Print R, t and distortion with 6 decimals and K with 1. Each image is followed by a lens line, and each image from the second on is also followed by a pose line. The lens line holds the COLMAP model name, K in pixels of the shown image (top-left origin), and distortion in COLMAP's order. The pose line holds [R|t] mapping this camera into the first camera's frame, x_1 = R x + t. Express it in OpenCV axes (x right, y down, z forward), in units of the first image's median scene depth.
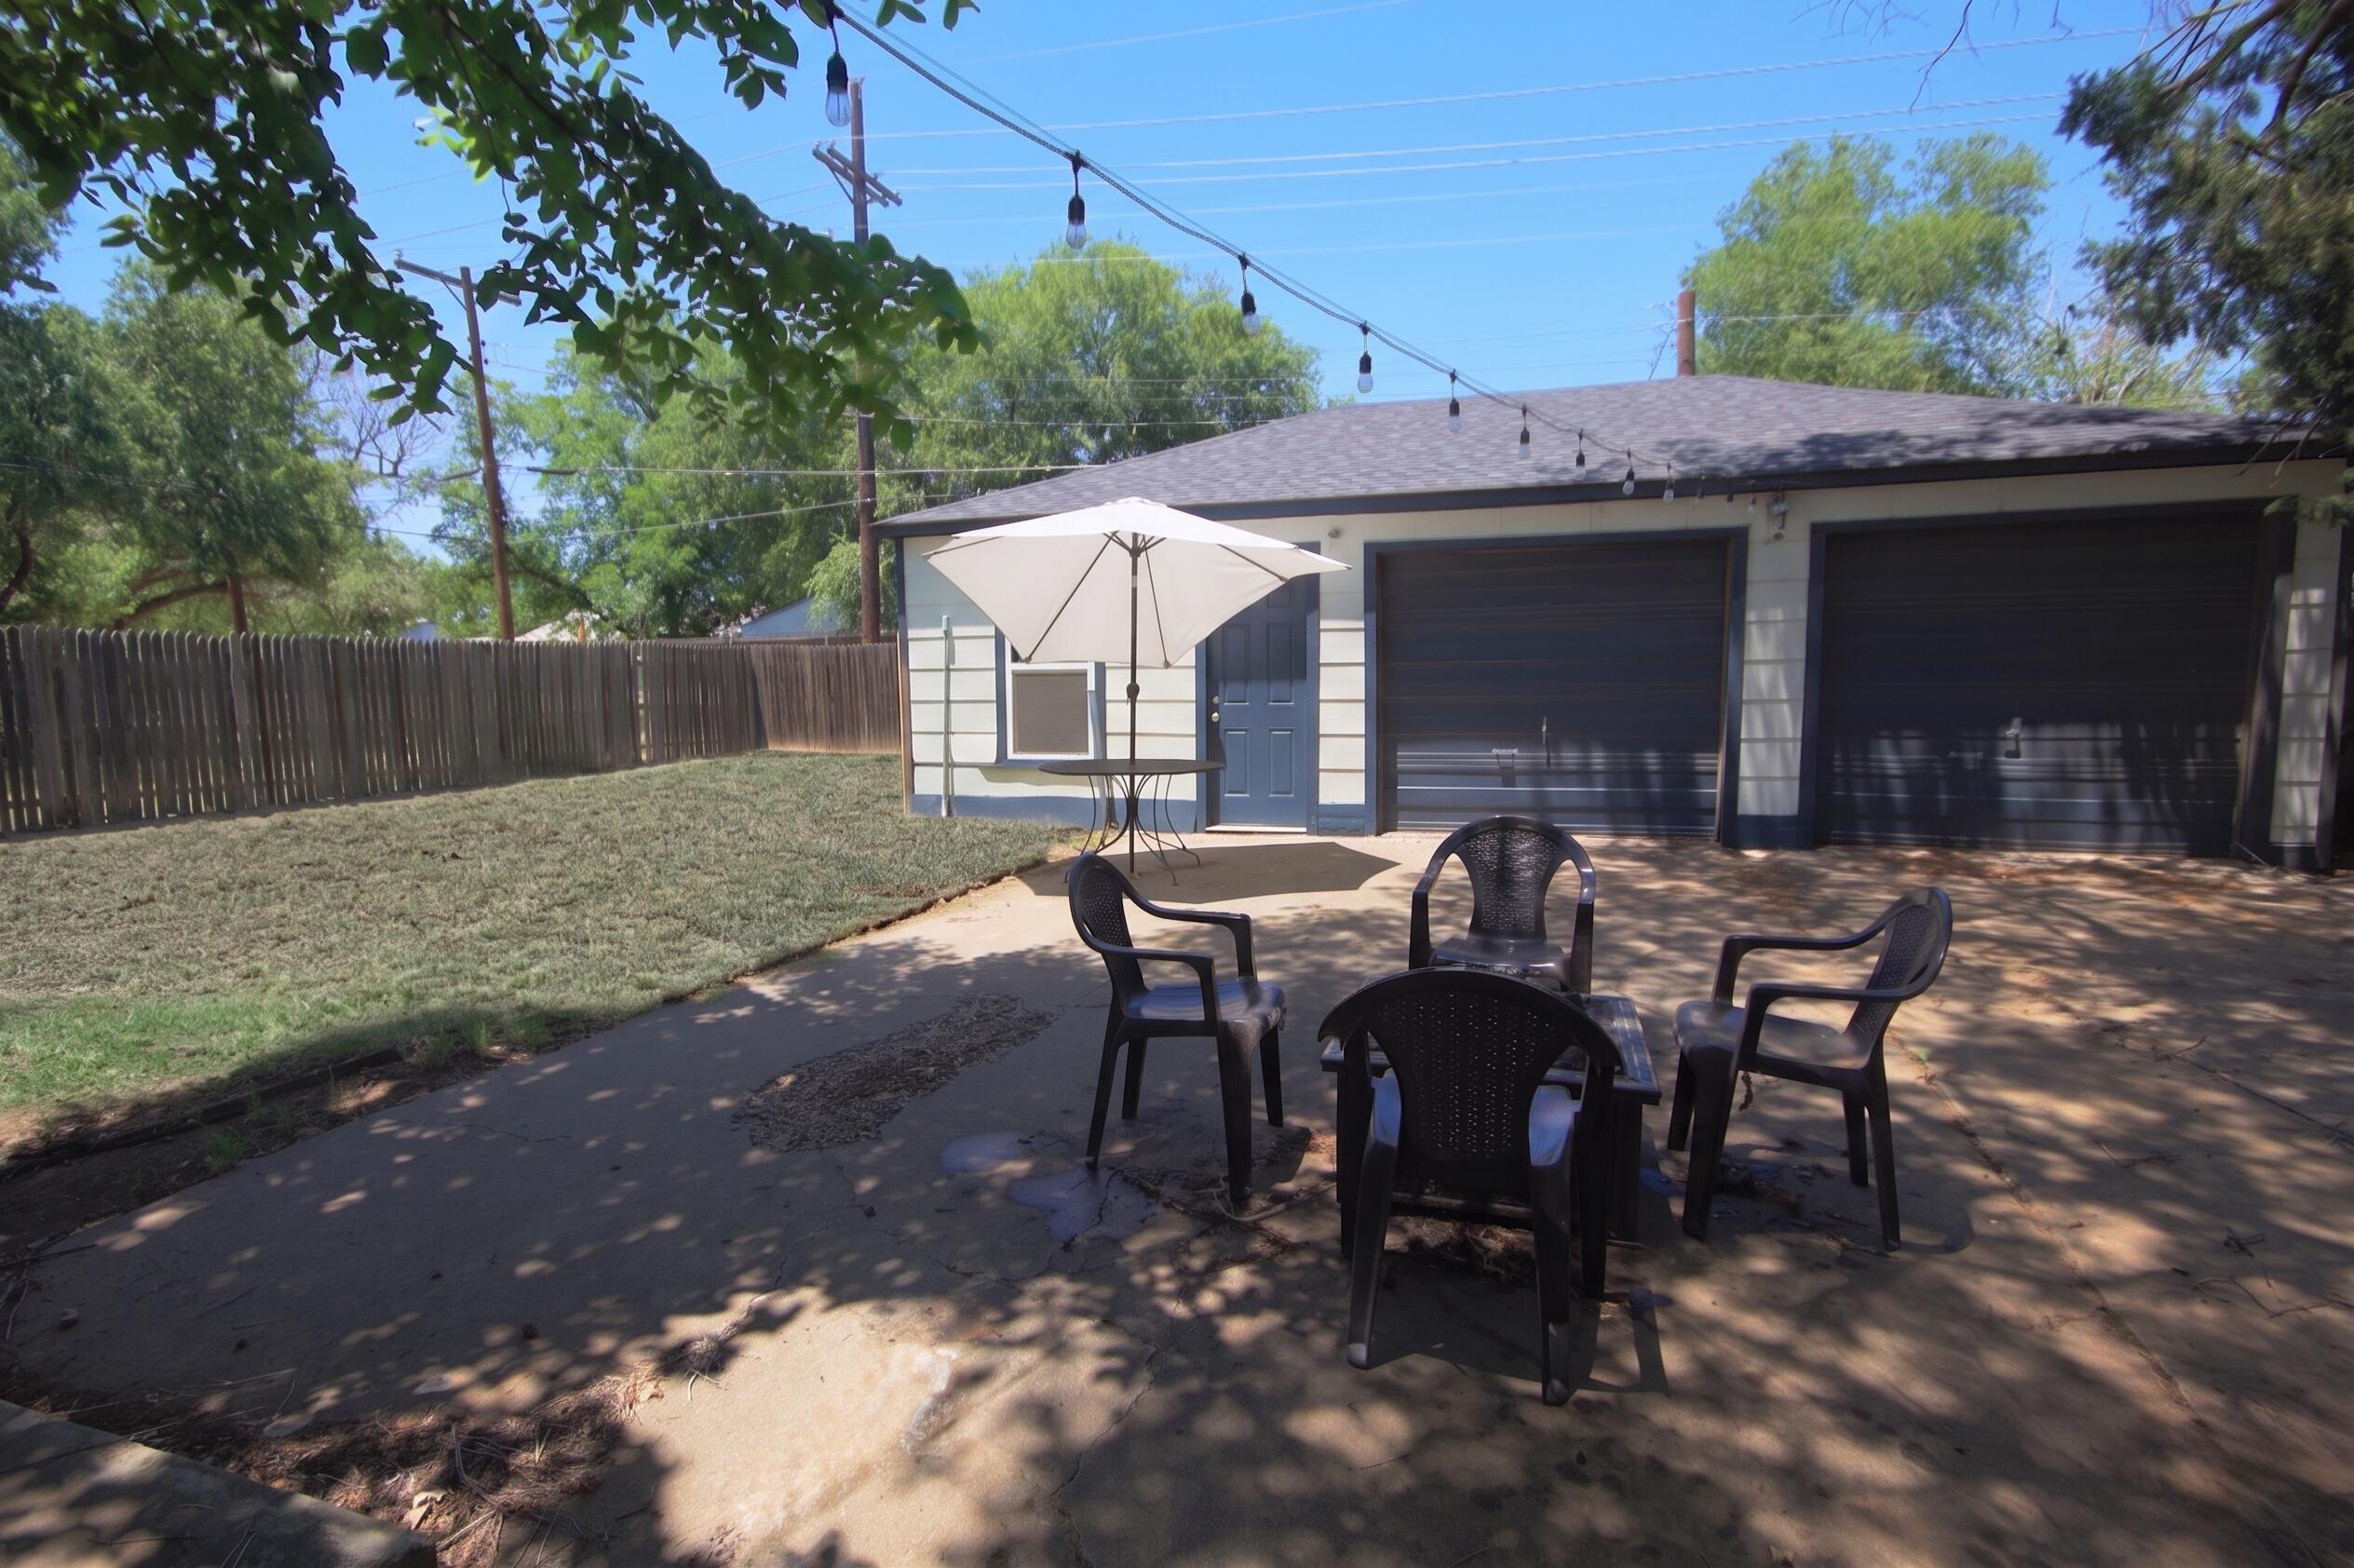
lens RADIAL K [[1181.0, 0, 1172.7], [0, 1181.0, 819.3], [0, 0, 1]] dist [-0.017863, -0.000052]
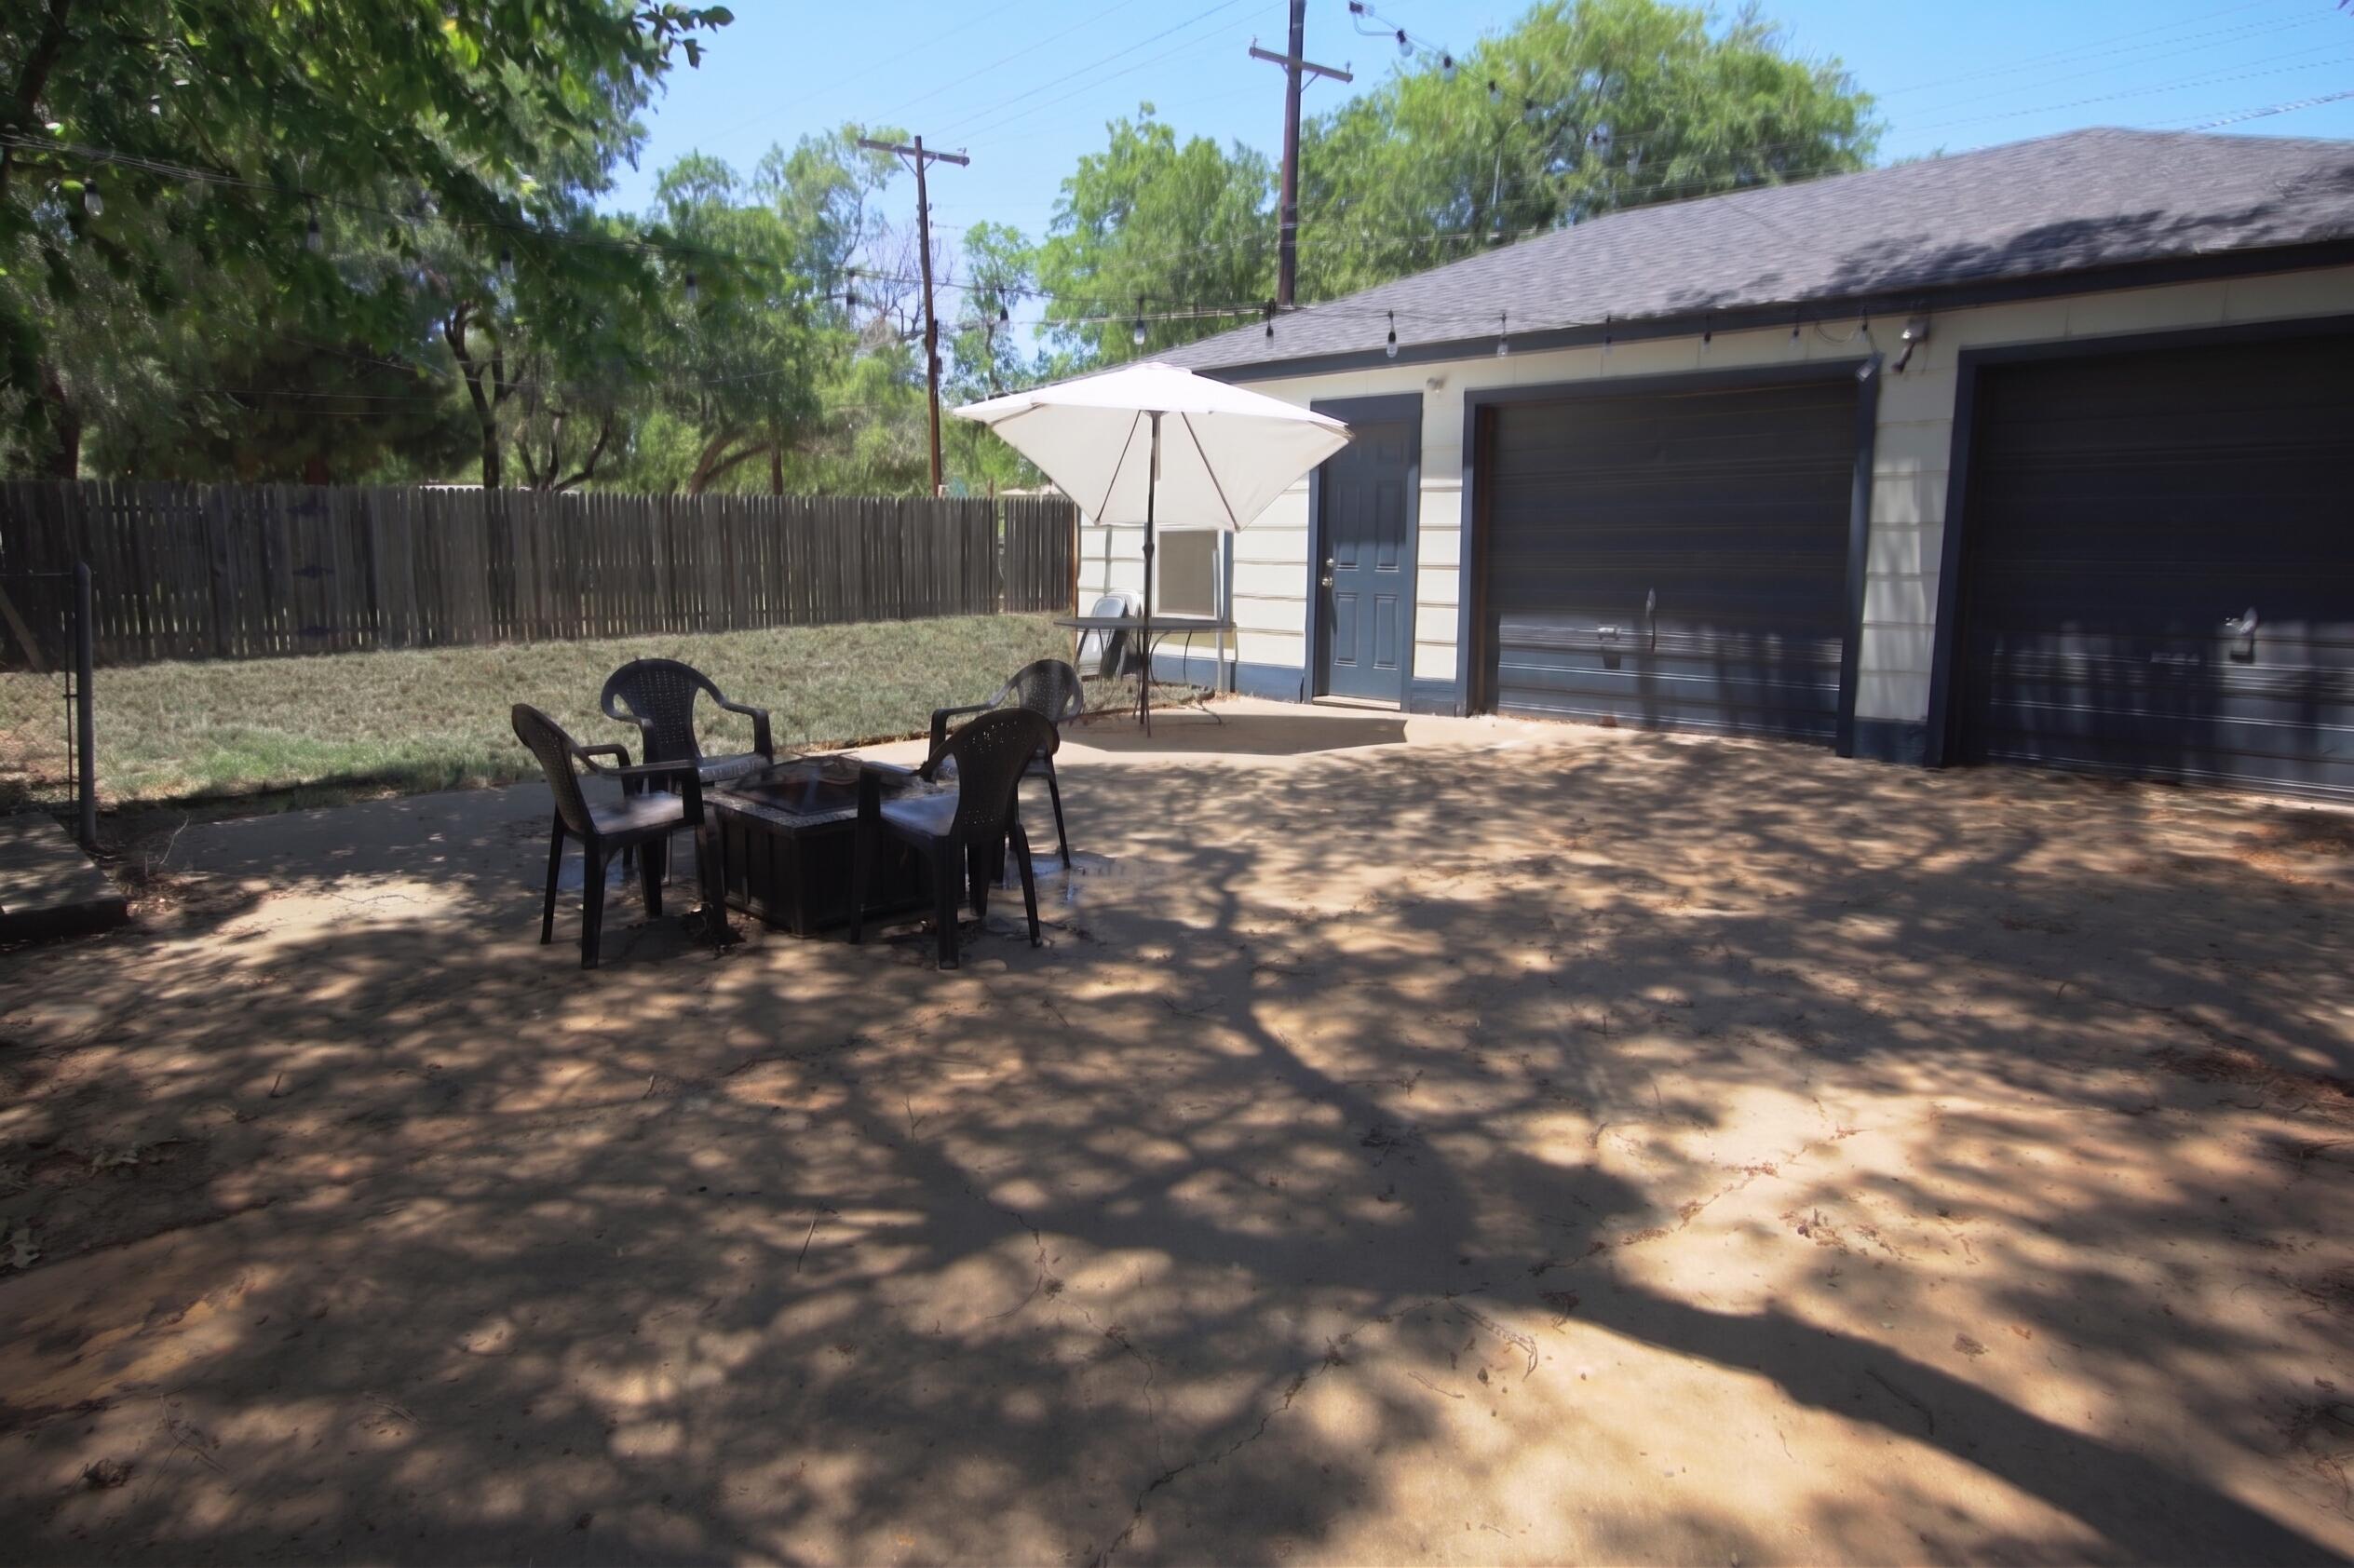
lens RADIAL K [[1604.2, 0, 1177.0], [0, 1604.2, 784.0], [0, 0, 1]] dist [-0.004846, -0.003790]
pose [[0.846327, 0.091634, -0.524723, 0.650338], [-0.072603, 0.995743, 0.056788, 0.012189], [0.527693, -0.009965, 0.849377, -0.169627]]
